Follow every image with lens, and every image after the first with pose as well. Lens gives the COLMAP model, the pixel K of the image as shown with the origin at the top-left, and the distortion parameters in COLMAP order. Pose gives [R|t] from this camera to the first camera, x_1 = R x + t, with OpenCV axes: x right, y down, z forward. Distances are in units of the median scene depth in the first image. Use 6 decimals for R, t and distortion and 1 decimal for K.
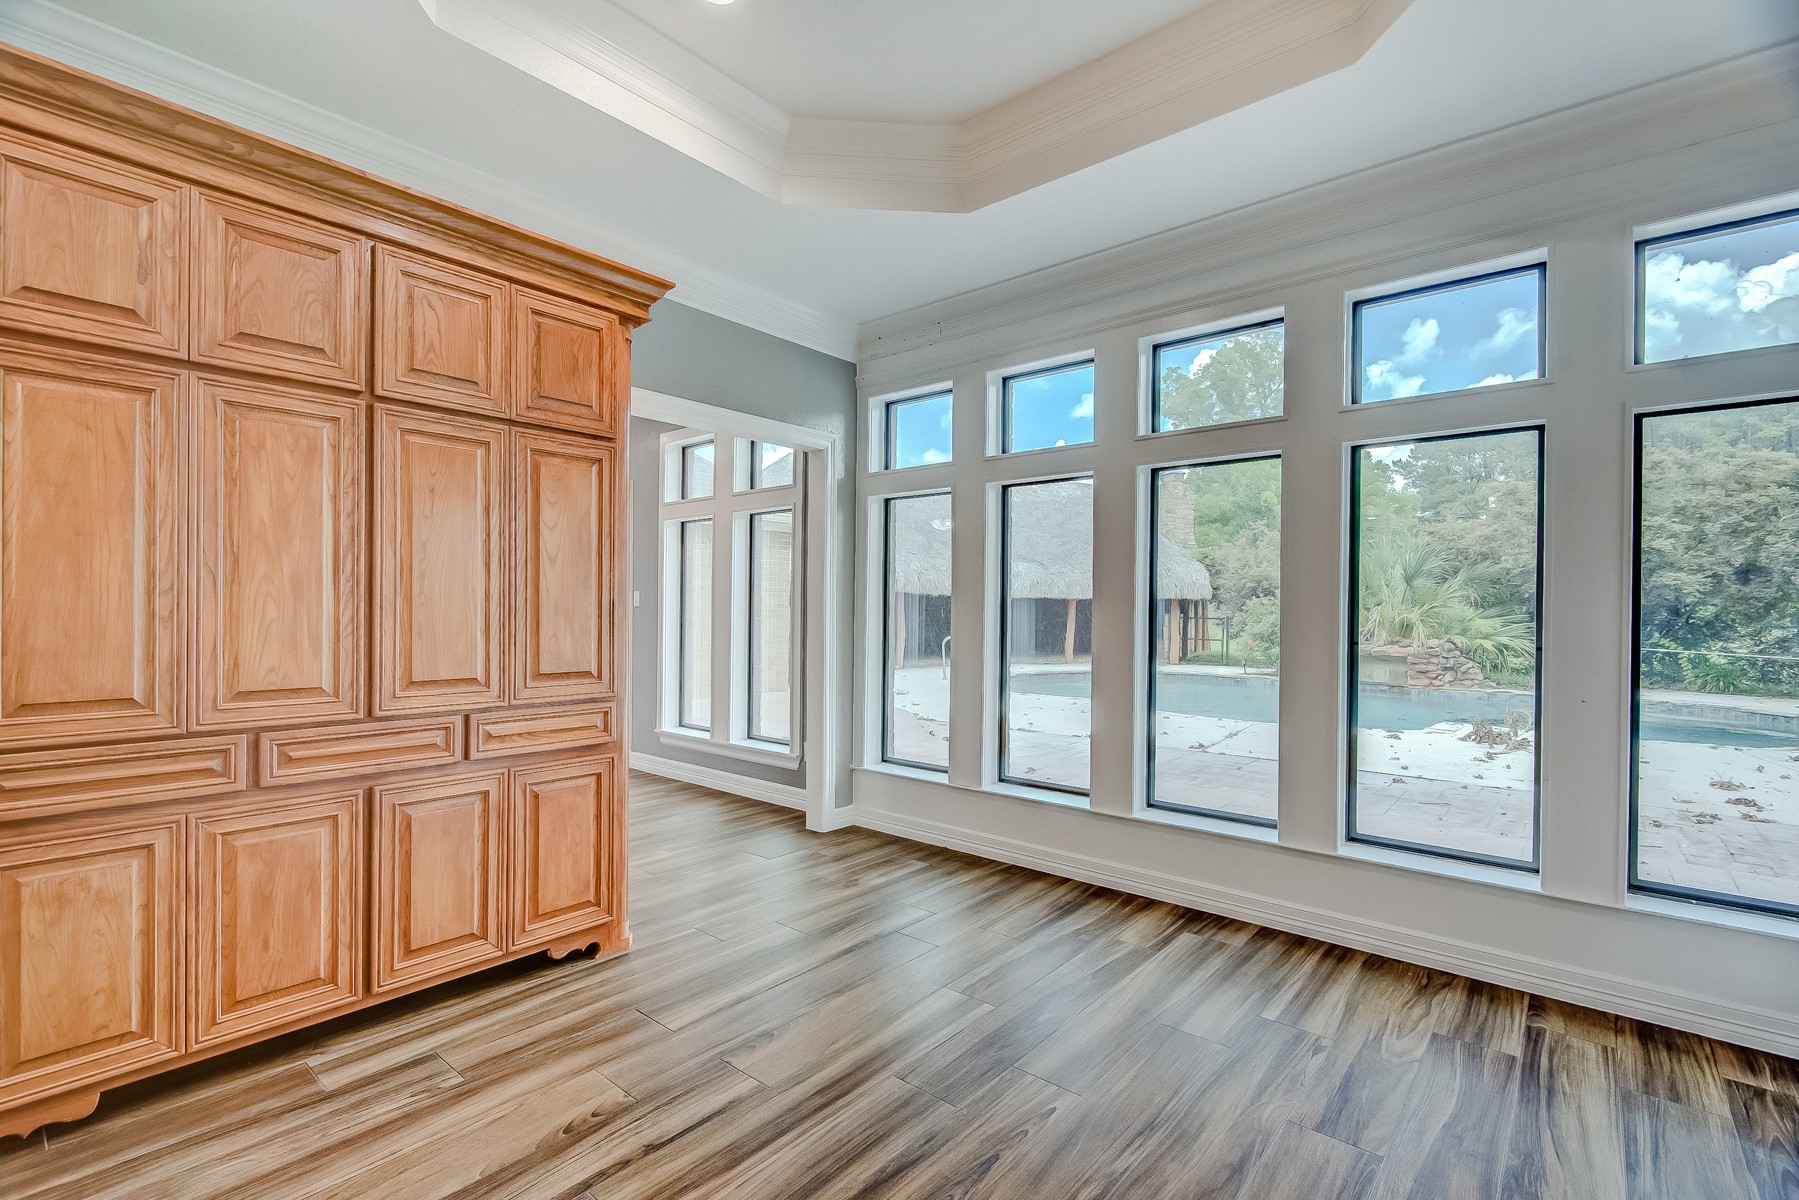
lens RADIAL K [[814.5, 0, 876.1], [0, 814.5, 609.2], [0, 0, 1]] dist [0.002581, -0.000566]
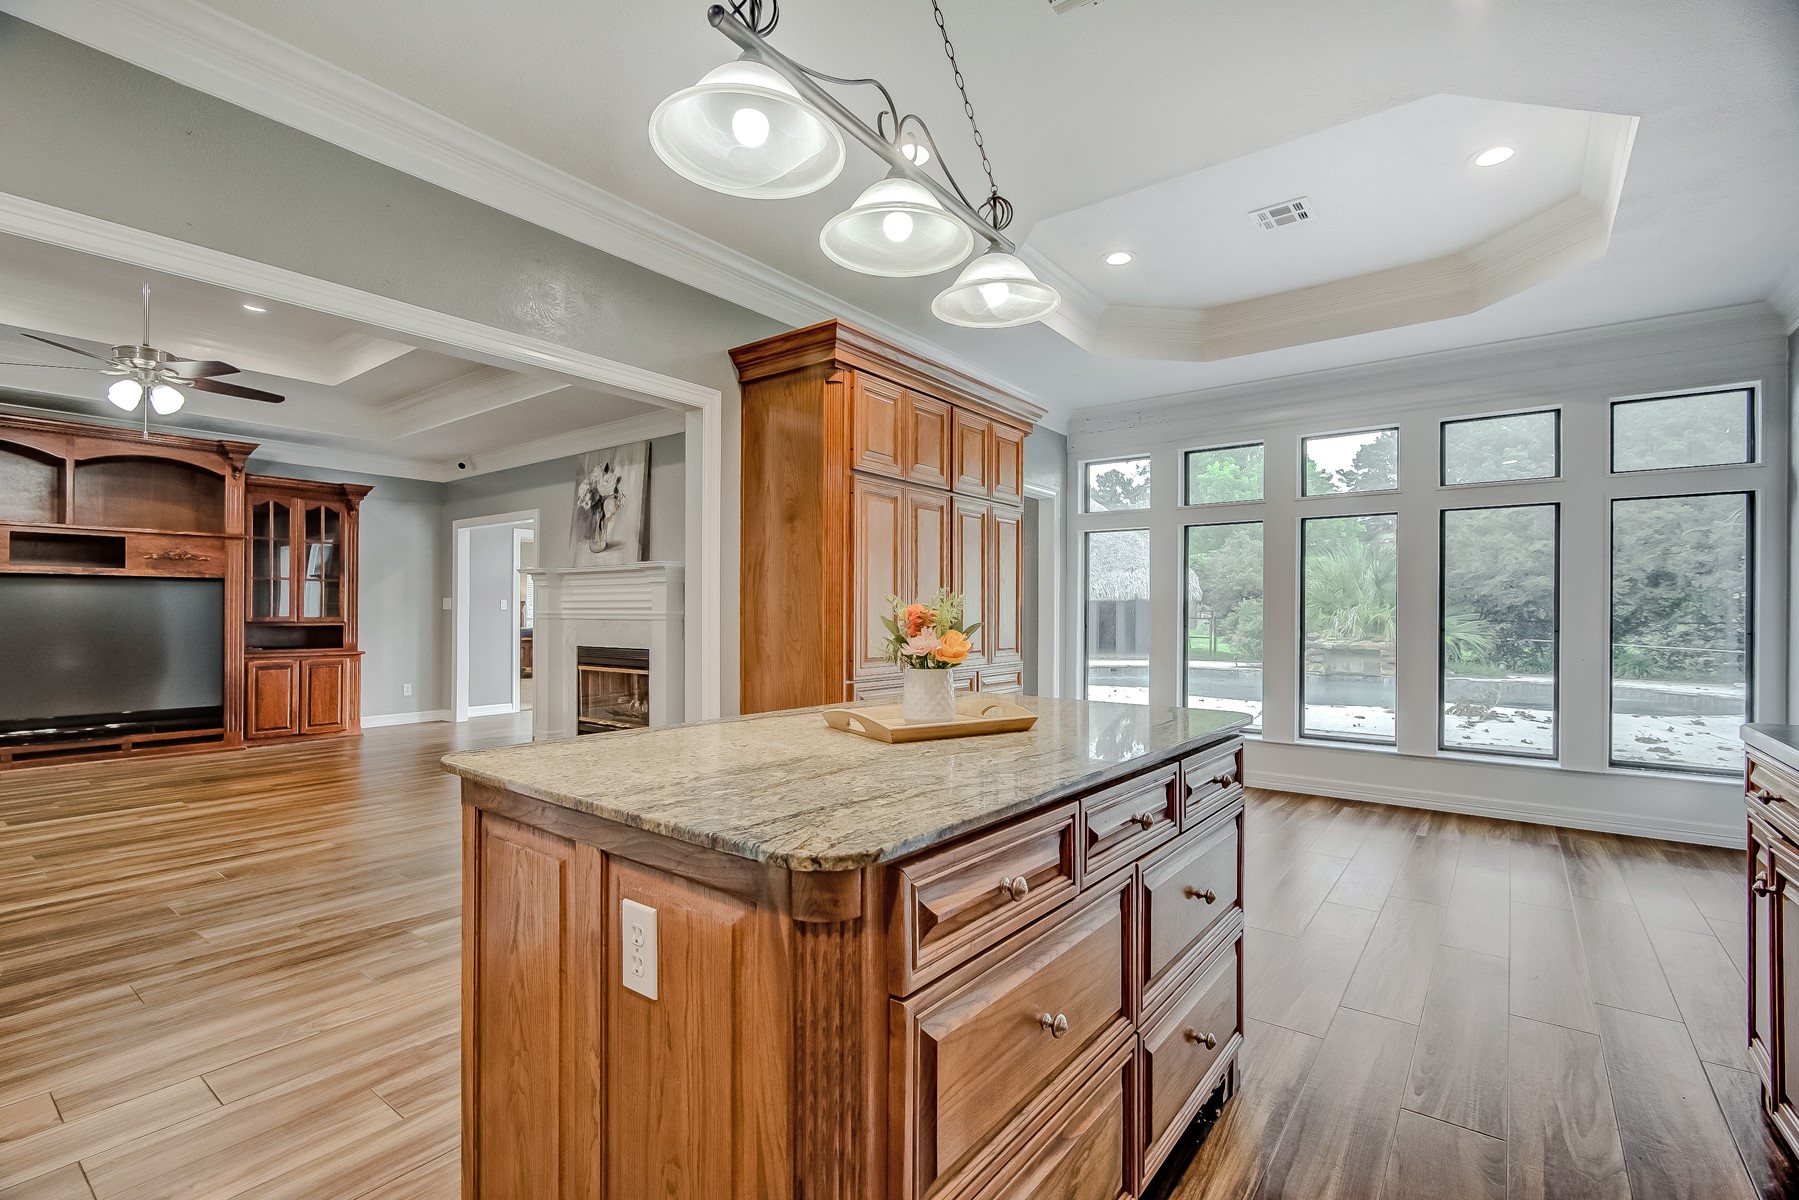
lens RADIAL K [[814.5, 0, 876.1], [0, 814.5, 609.2], [0, 0, 1]] dist [0.002581, -0.000566]
pose [[0.998354, -0.003762, 0.057228, -0.150683], [0.003892, 0.999990, -0.002151, -0.000211], [-0.057220, 0.002370, 0.998359, -0.133980]]
